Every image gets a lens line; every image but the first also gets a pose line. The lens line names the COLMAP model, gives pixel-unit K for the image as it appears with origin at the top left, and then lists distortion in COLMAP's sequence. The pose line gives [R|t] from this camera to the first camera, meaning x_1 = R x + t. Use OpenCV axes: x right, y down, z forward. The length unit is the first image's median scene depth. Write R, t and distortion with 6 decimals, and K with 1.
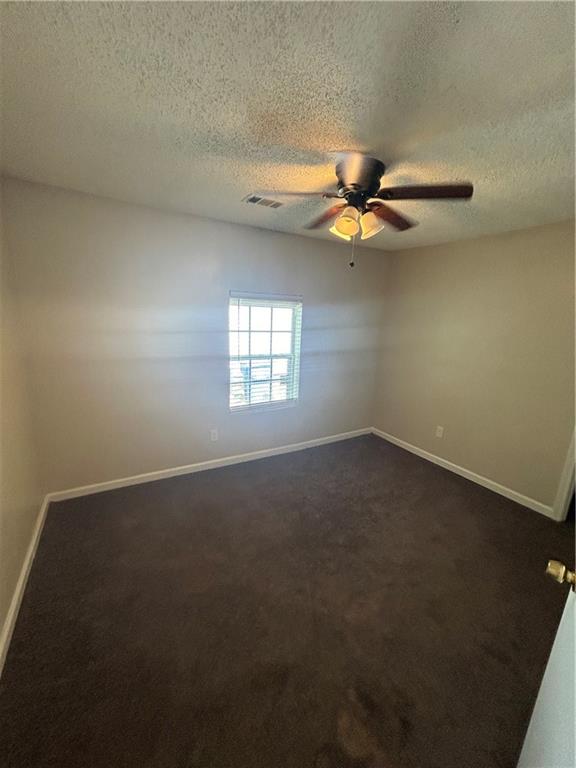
lens RADIAL K [[311.5, 0, 288.0], [0, 311.5, 384.0], [0, 0, 1]] dist [0.000125, 0.000439]
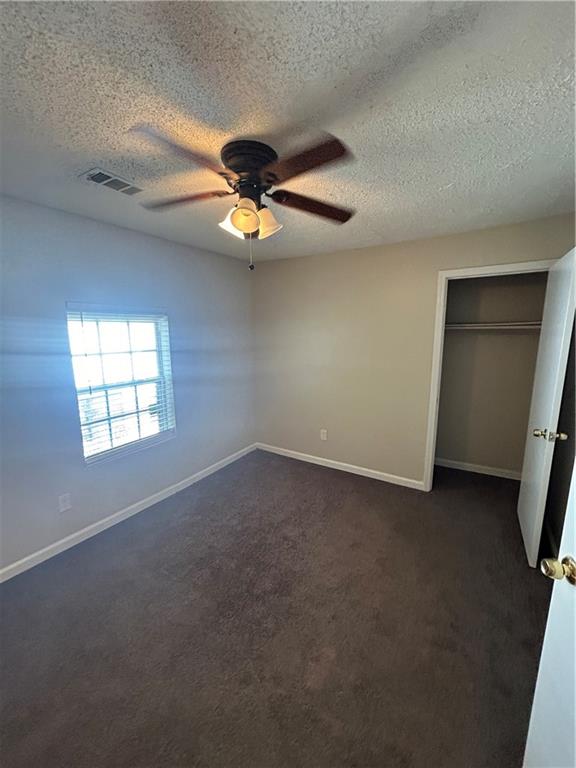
lens RADIAL K [[311.5, 0, 288.0], [0, 311.5, 384.0], [0, 0, 1]] dist [0.000125, 0.000439]
pose [[0.884605, -0.124464, 0.449425, -0.066337], [0.143114, 0.989677, -0.007610, -0.023930], [-0.443838, 0.071051, 0.893286, 0.111477]]
